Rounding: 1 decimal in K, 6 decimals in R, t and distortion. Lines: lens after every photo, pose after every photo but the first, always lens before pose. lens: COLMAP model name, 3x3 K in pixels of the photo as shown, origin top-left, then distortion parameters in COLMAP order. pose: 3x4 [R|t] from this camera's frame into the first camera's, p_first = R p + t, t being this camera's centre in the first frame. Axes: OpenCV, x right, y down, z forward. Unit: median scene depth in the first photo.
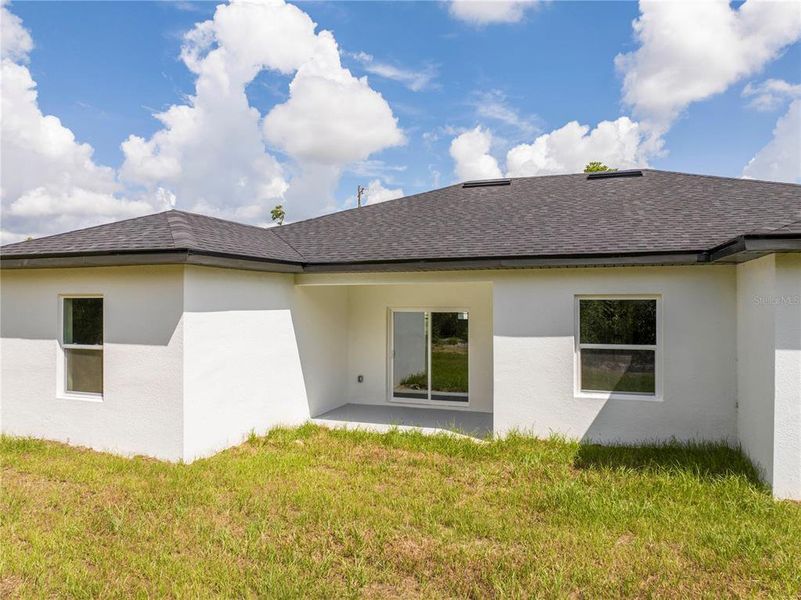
lens RADIAL K [[554.8, 0, 414.4], [0, 554.8, 305.6], [0, 0, 1]] dist [-0.038063, 0.005647]
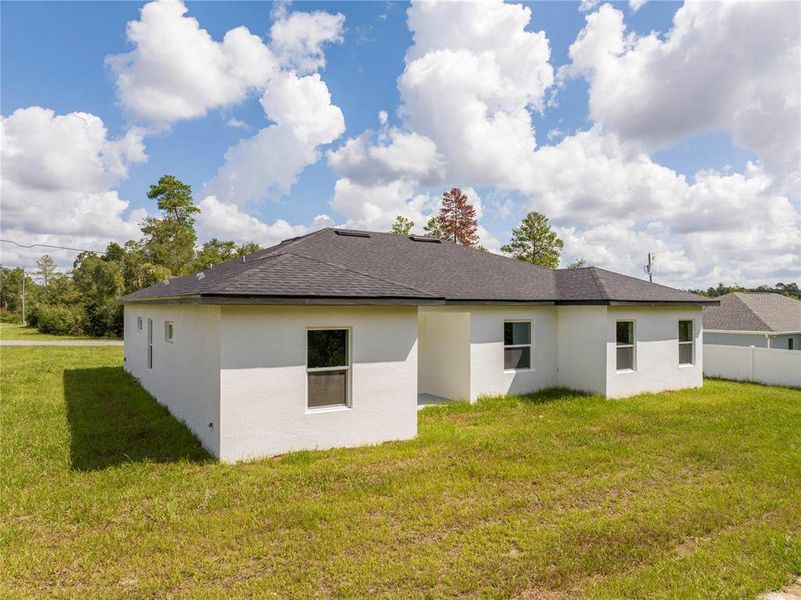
lens RADIAL K [[554.8, 0, 392.8], [0, 554.8, 292.0], [0, 0, 1]] dist [-0.038063, 0.005647]
pose [[0.640813, 0.021290, 0.767401, -0.105795], [0.002419, 0.999554, -0.029751, -0.004407], [-0.767693, 0.020921, 0.640476, 0.005064]]
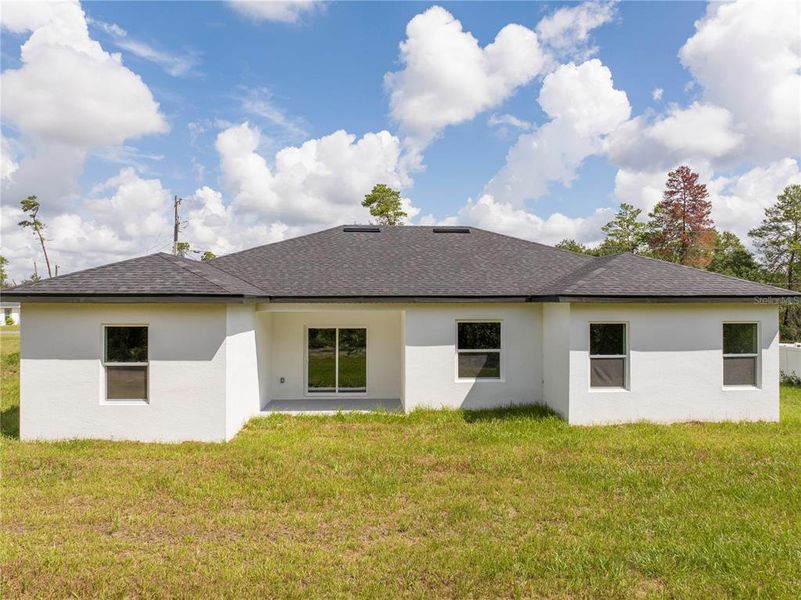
lens RADIAL K [[554.8, 0, 407.5], [0, 554.8, 300.2], [0, 0, 1]] dist [-0.038063, 0.005647]
pose [[0.919142, 0.003435, 0.393911, -0.035946], [0.000768, 0.999944, -0.010510, -0.004422], [-0.393925, 0.009962, 0.919089, -0.033217]]
